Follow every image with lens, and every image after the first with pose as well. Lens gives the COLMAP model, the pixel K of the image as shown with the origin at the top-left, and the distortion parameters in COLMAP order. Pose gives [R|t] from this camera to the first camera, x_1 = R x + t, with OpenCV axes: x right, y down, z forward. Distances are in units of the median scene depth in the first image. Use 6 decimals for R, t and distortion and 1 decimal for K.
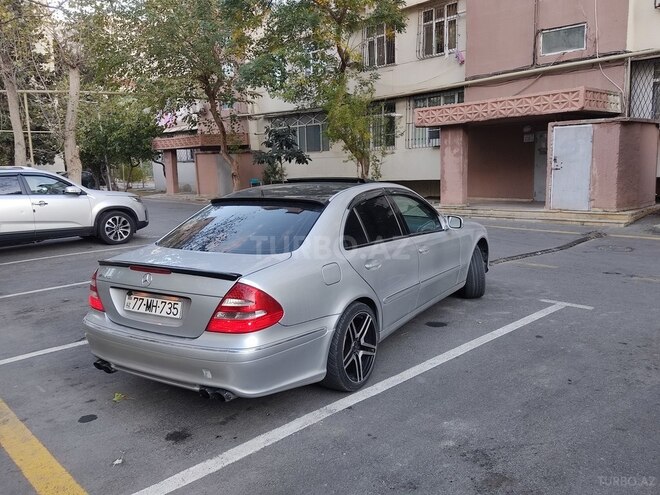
lens RADIAL K [[543.2, 0, 334.9], [0, 543.2, 237.7], [0, 0, 1]] dist [0.125729, -0.184584]
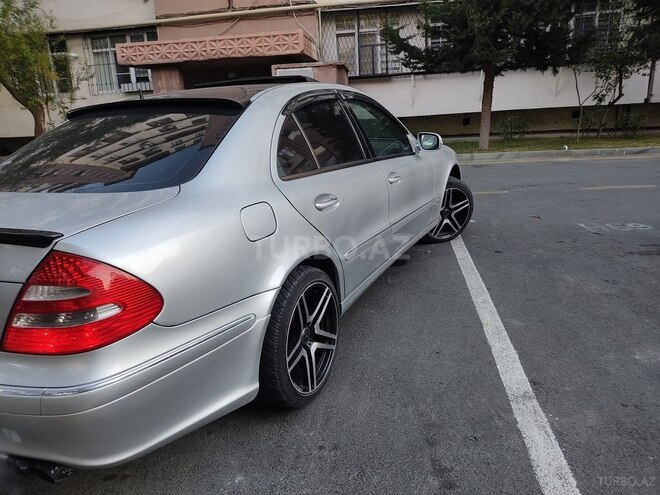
lens RADIAL K [[491.2, 0, 332.8], [0, 491.2, 245.1], [0, 0, 1]] dist [0.096650, -0.159151]
pose [[0.776705, -0.175913, 0.604801, -0.137928], [0.110169, 0.983347, 0.144536, -0.001397], [-0.620155, -0.045632, 0.783151, 0.197121]]
